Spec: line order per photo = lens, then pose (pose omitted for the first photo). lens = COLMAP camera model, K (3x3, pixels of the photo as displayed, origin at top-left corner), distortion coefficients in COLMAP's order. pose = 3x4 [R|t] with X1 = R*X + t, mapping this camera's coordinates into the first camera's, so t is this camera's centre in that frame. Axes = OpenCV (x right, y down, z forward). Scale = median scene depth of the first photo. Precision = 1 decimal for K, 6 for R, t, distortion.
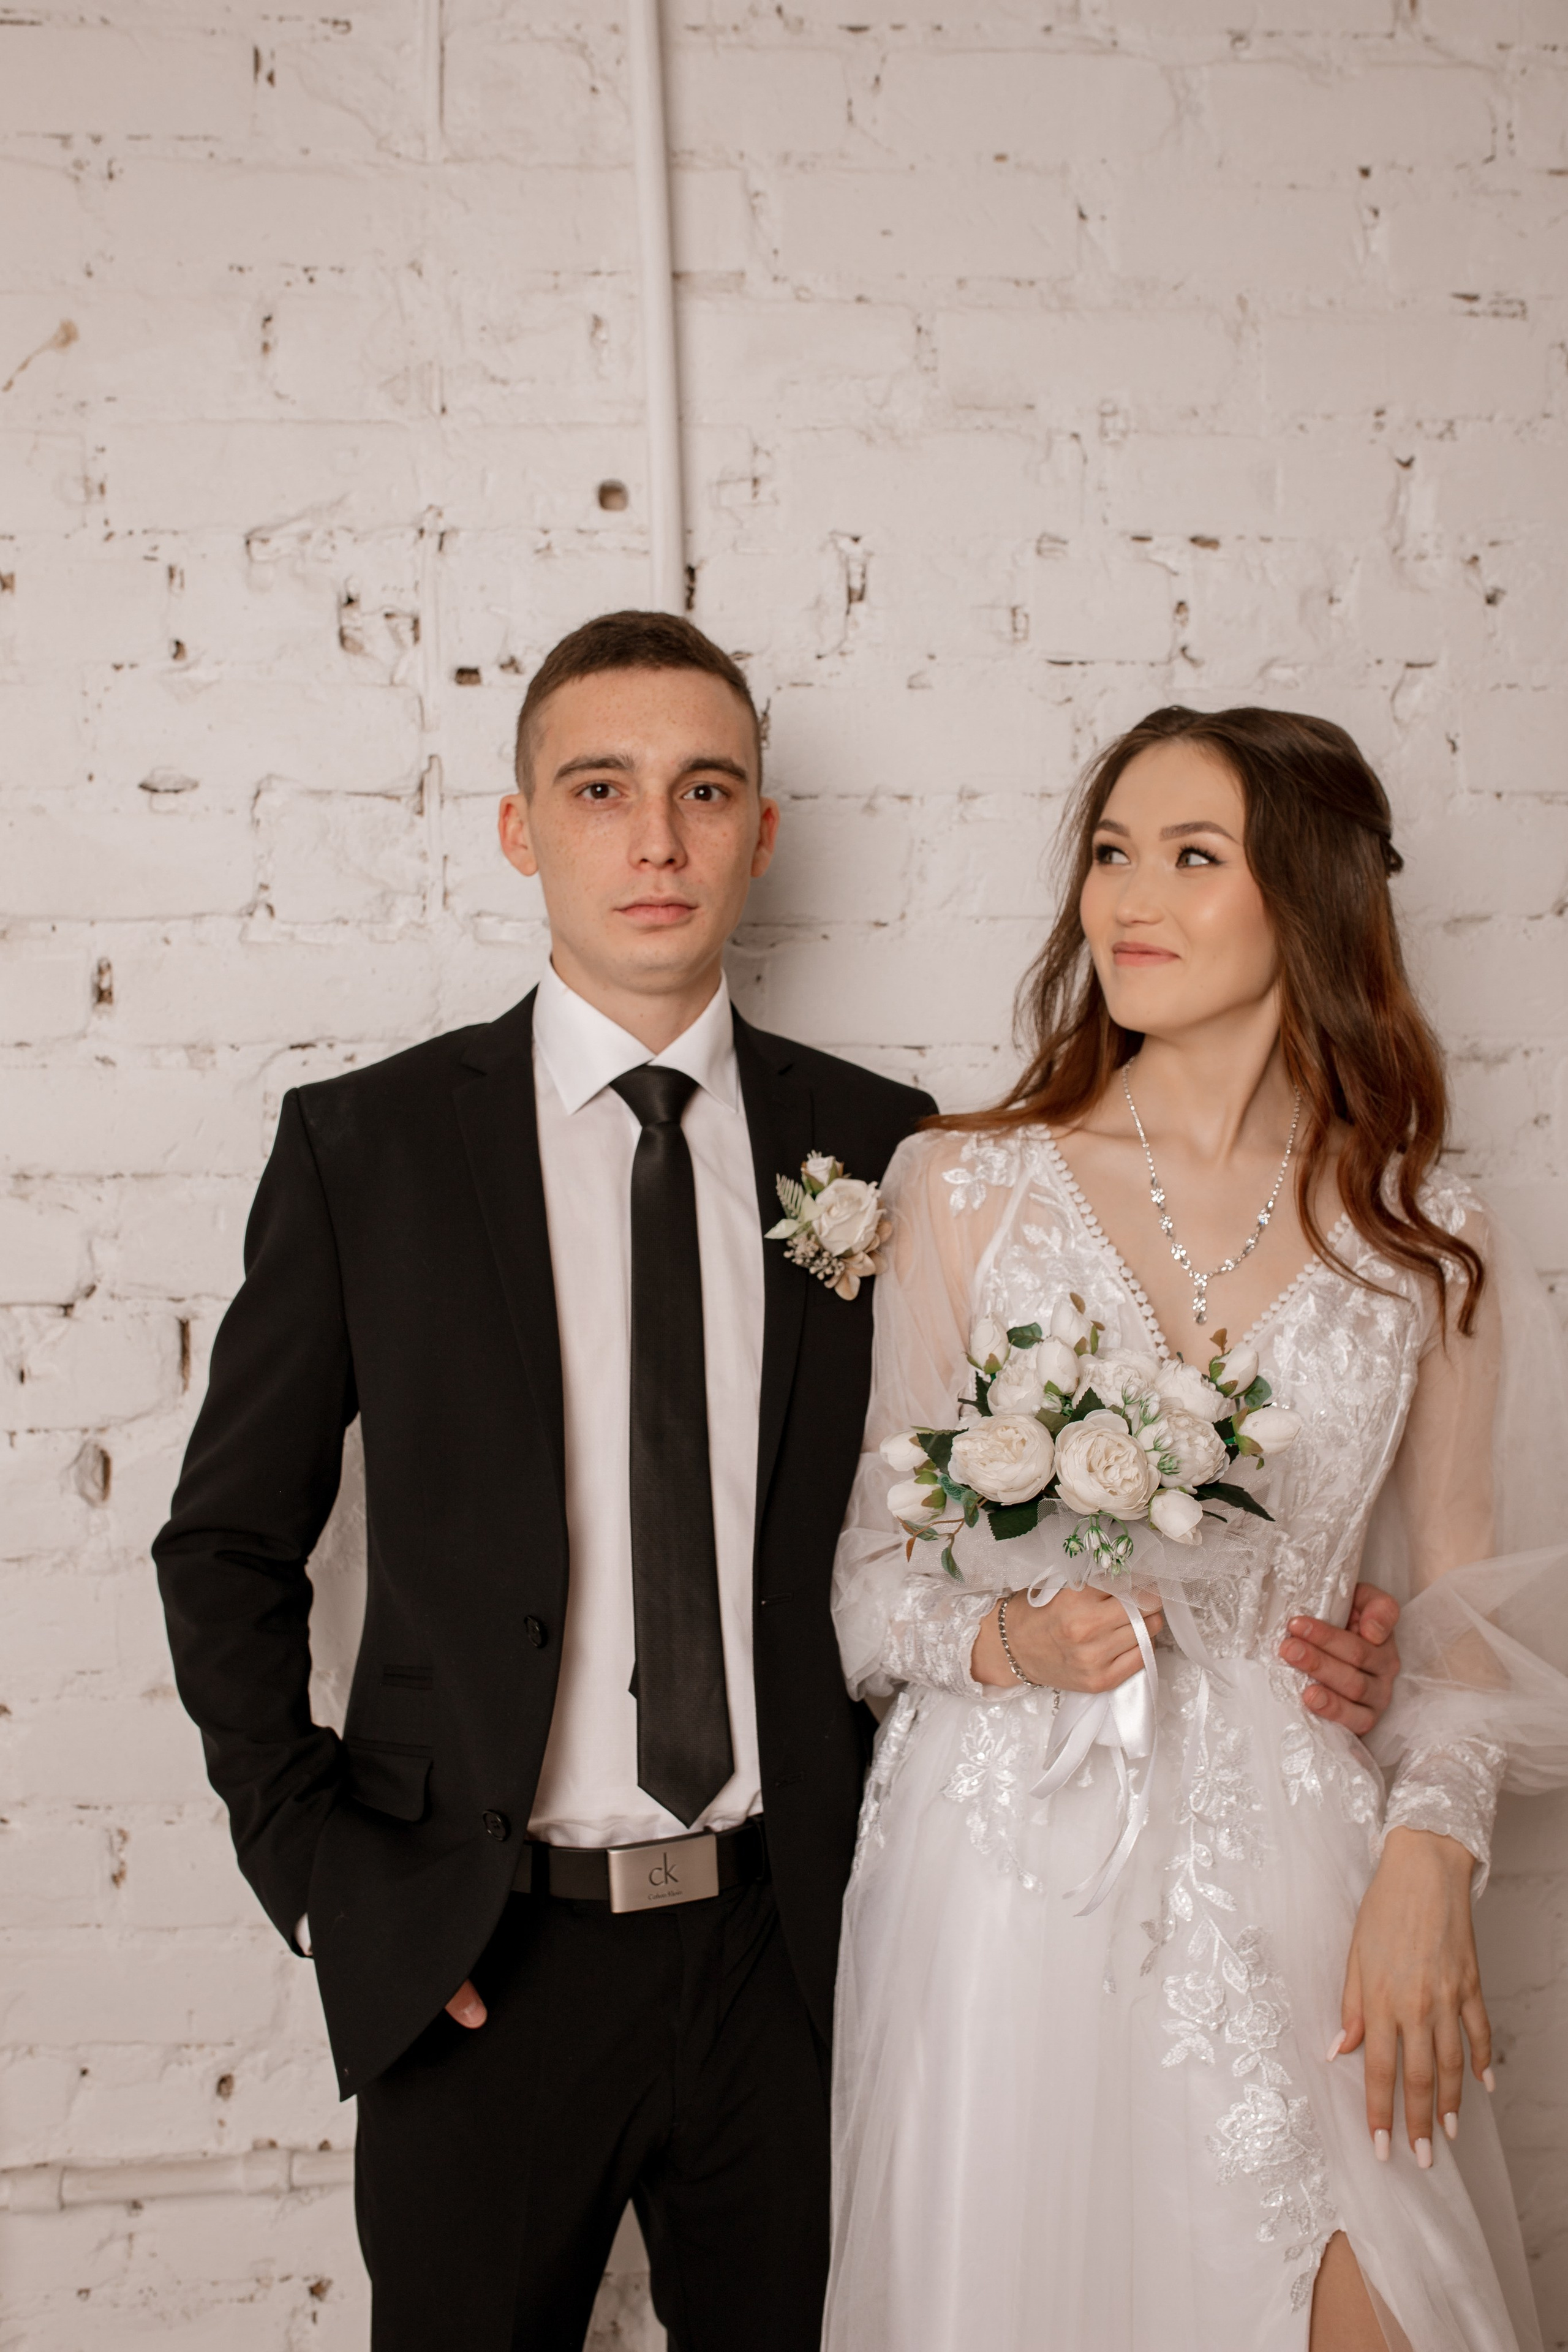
lens RADIAL K [[2225.7, 0, 771.4], [0, 2225.7, 1171.9], [0, 0, 1]] dist [-0.057158, 0.082375]
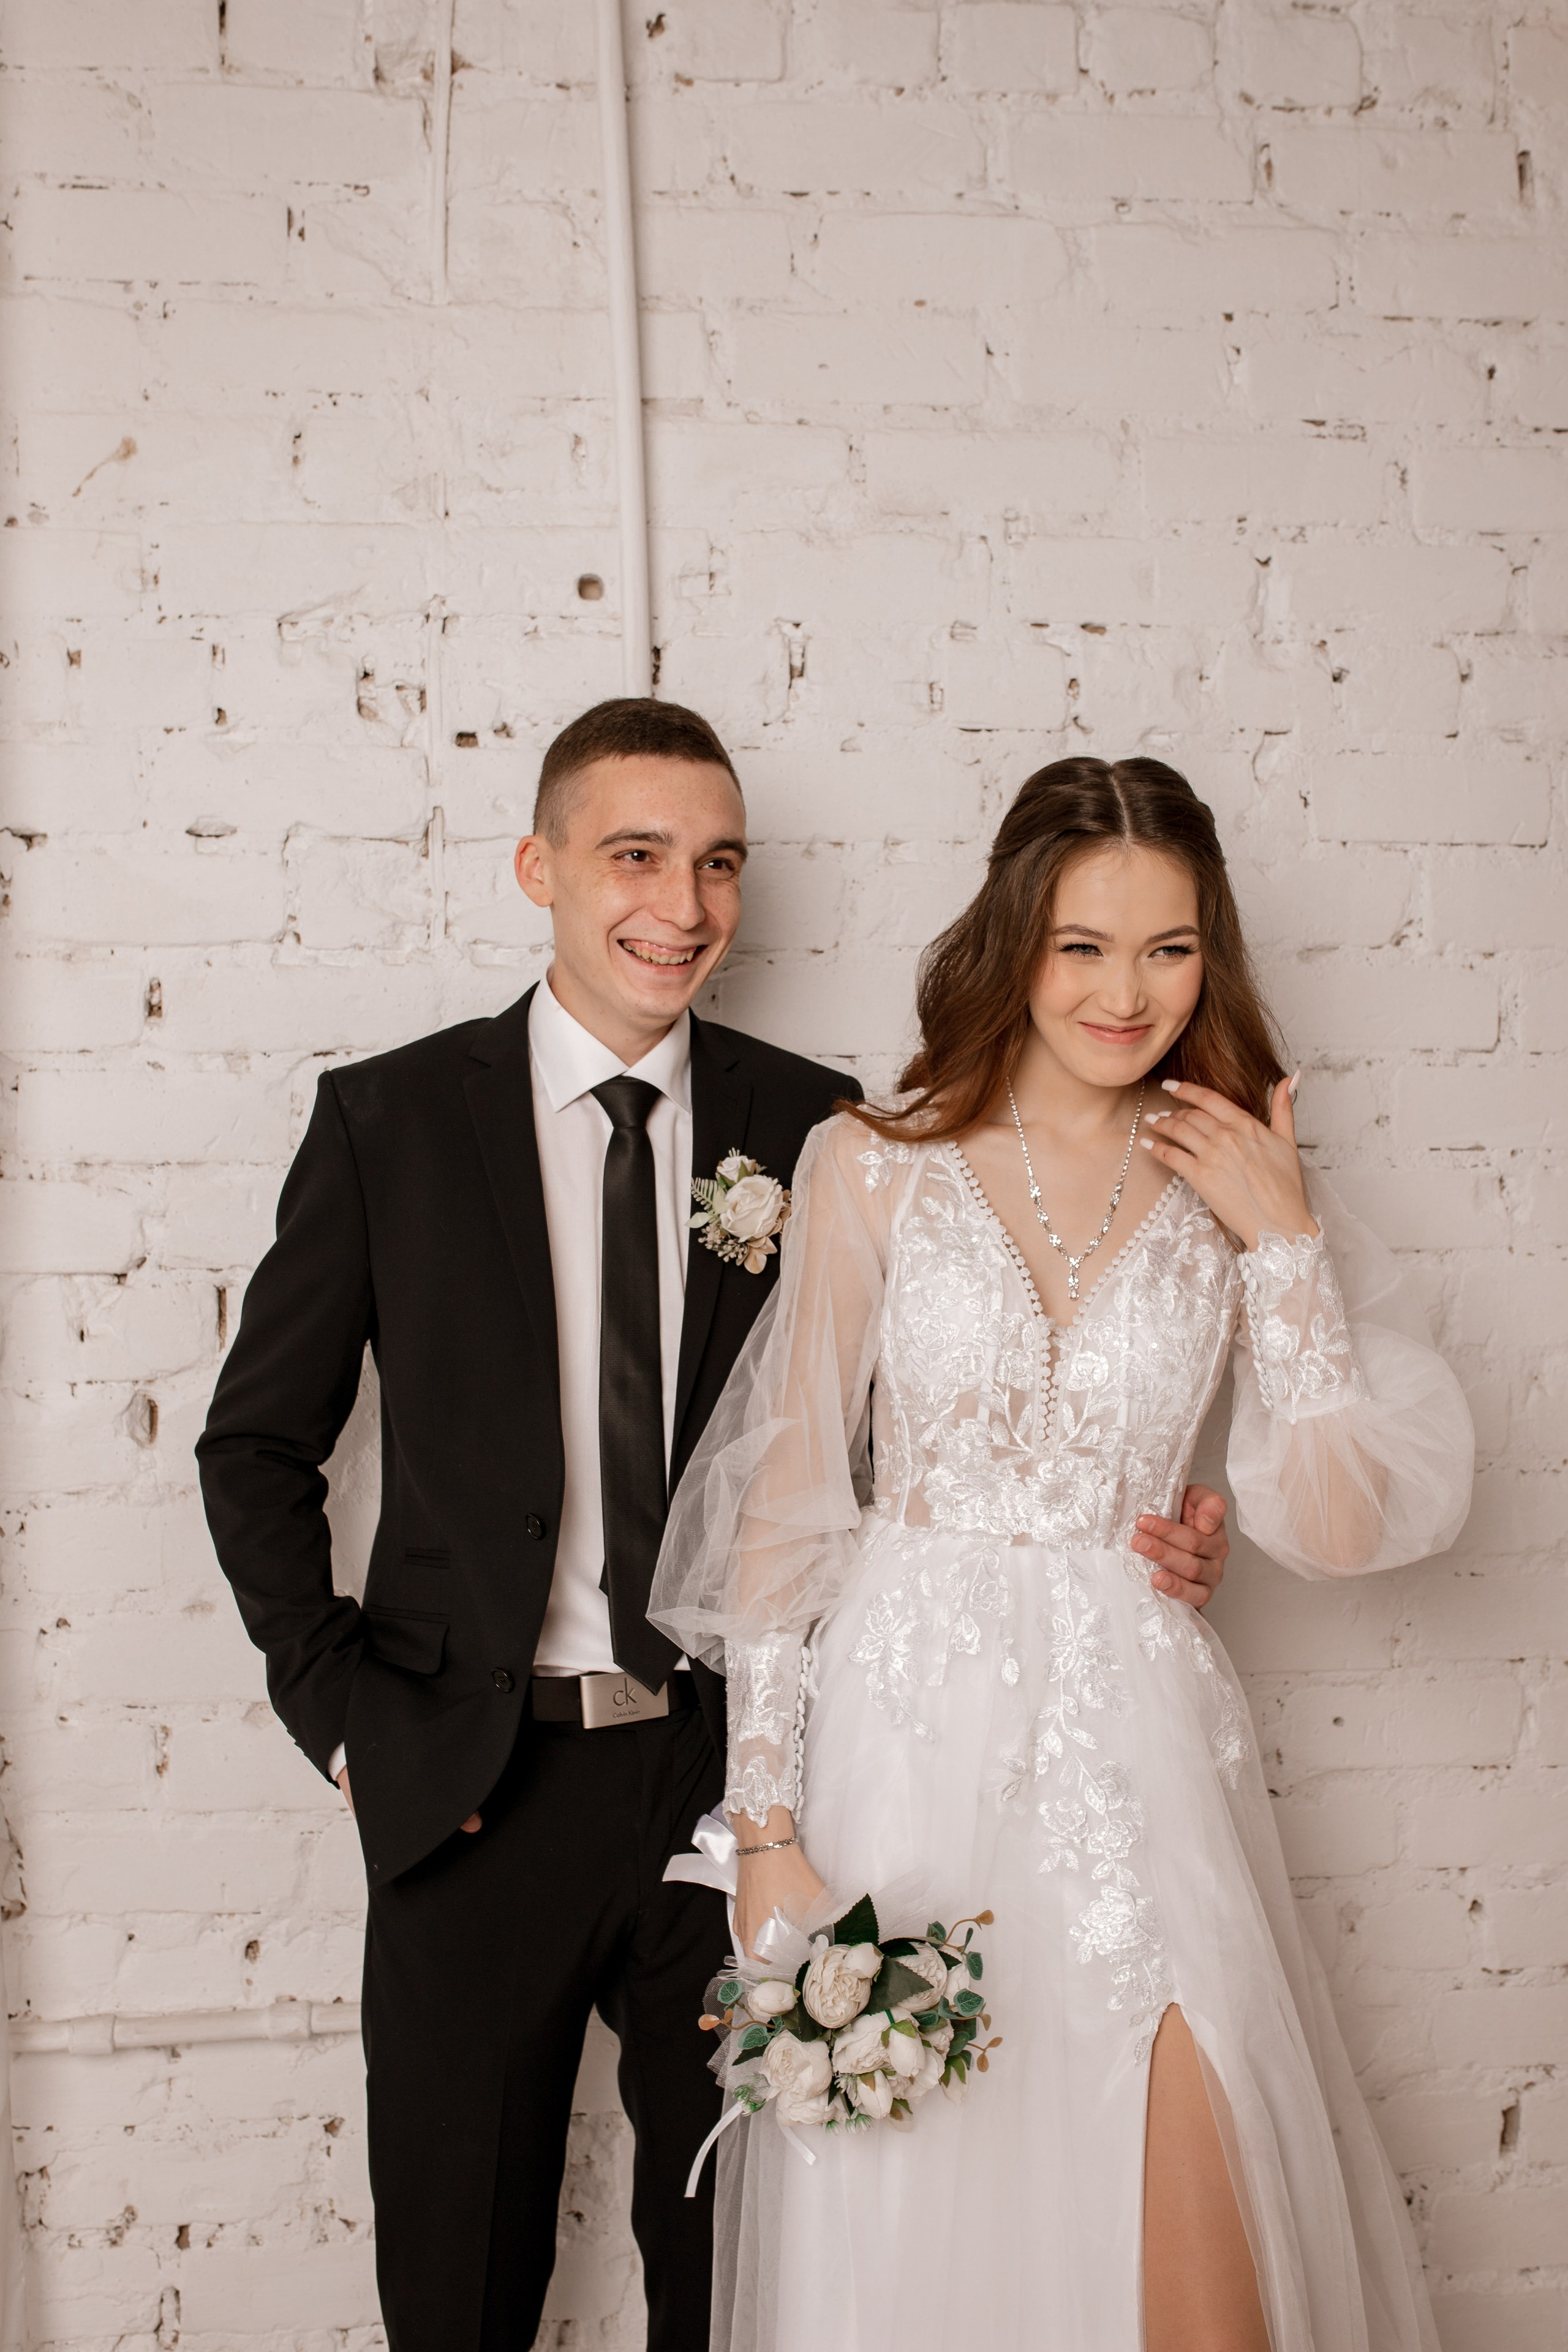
lens RADIAL K [[2225.7, 0, 771.4], [0, 2225.7, 1171.9], [0, 0, 1]] dist [-0.057158, 0.082375]
pose [[0.999802, 0.001389, 0.019846, 0.001616], [-0.001067, 0.999868, -0.016221, 0.024375], [-0.019866, 0.016197, 0.999671, -0.174234]]
